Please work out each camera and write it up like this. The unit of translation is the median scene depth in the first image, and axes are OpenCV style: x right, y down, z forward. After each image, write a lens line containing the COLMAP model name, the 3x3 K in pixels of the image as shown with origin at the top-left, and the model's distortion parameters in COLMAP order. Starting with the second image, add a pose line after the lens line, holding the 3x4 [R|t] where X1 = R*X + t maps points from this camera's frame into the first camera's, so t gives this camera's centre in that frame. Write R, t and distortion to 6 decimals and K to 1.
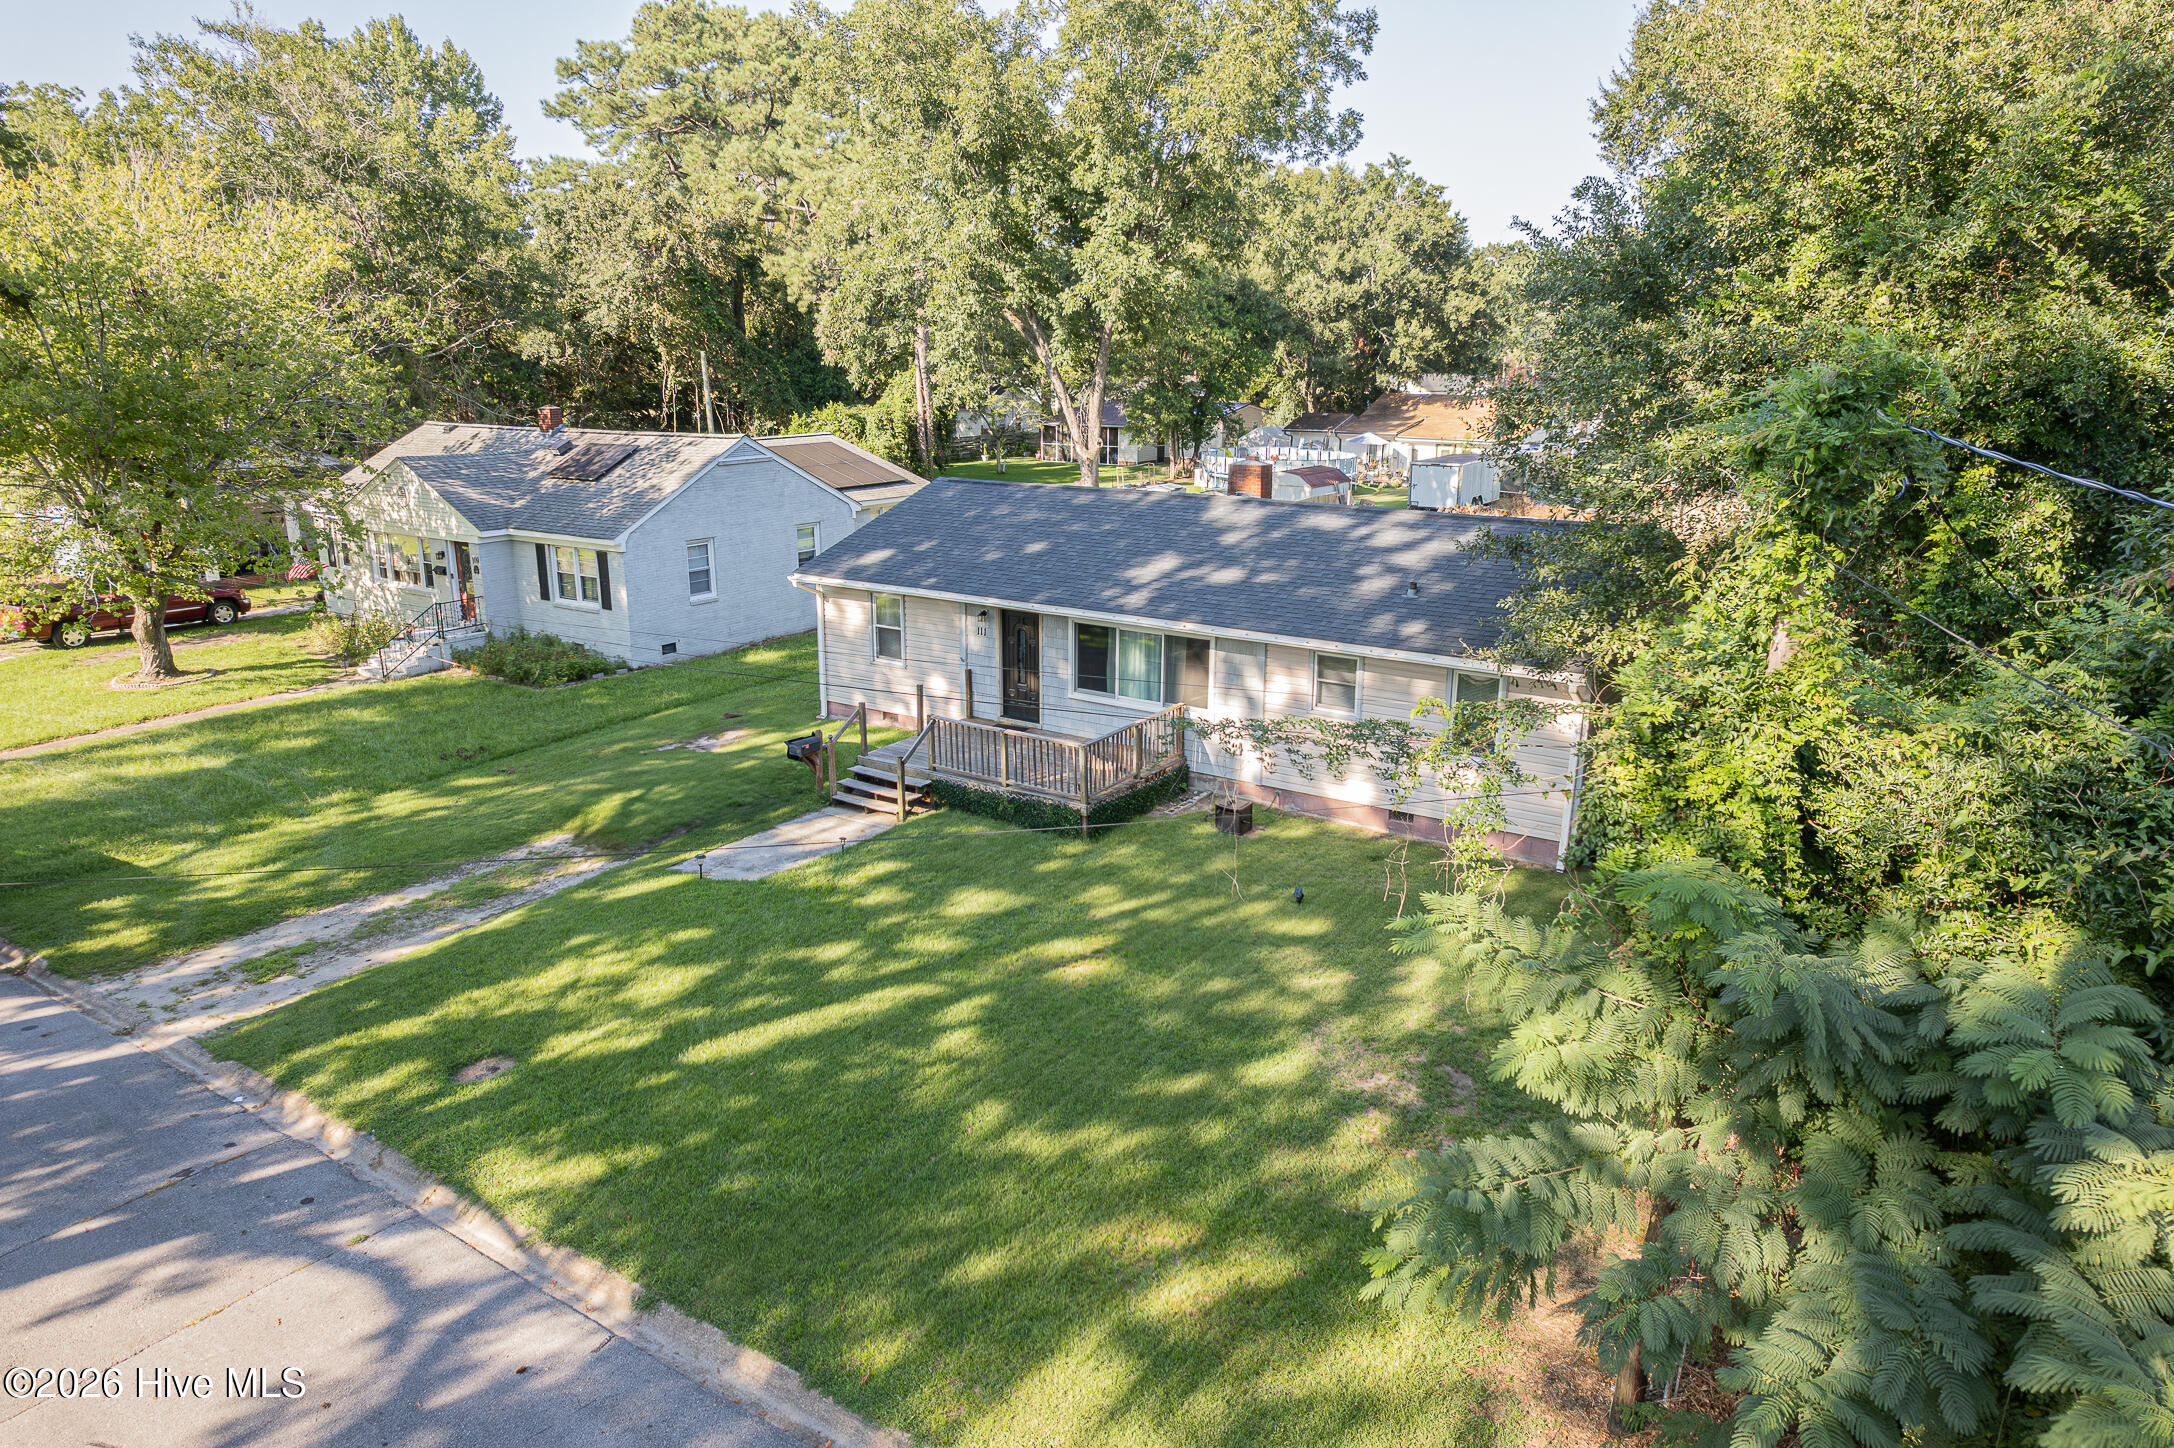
lens RADIAL K [[1409.1, 0, 1151.2], [0, 1409.1, 836.0], [0, 0, 1]] dist [-0.066450, 0.054191]
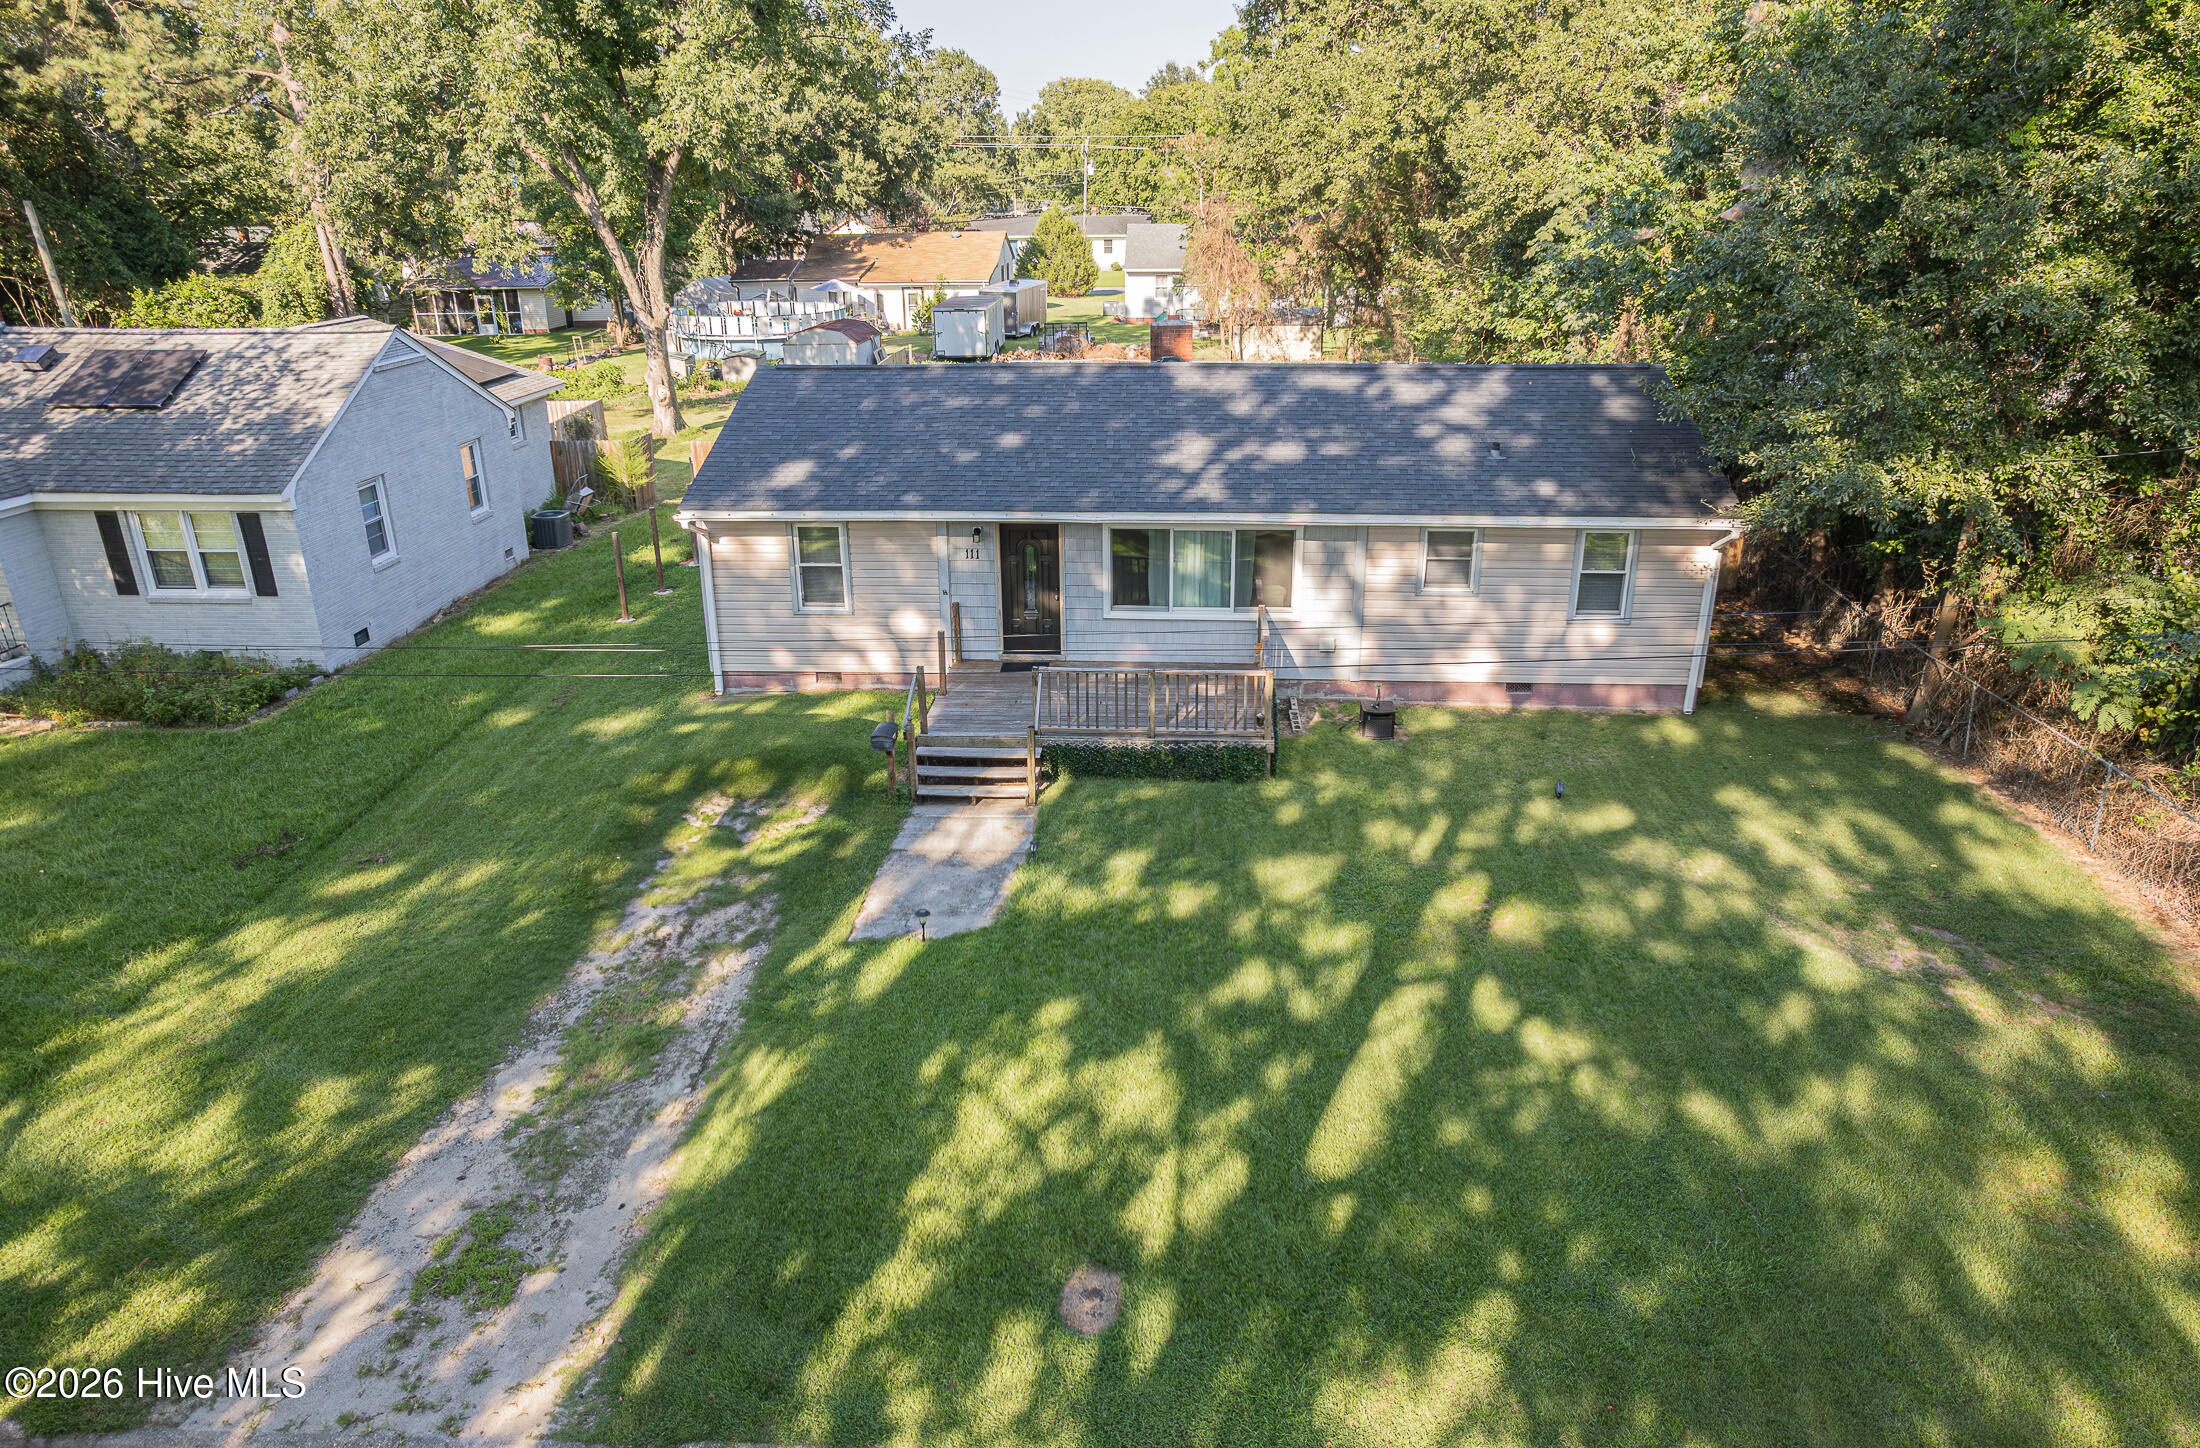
lens RADIAL K [[1383.6, 0, 1144.1], [0, 1383.6, 797.7], [0, 0, 1]] dist [-0.052194, 0.048560]
pose [[0.859180, -0.220394, 0.461774, -0.459187], [0.178748, 0.974903, 0.132718, -0.100506], [-0.479435, -0.031488, 0.877012, 0.252558]]
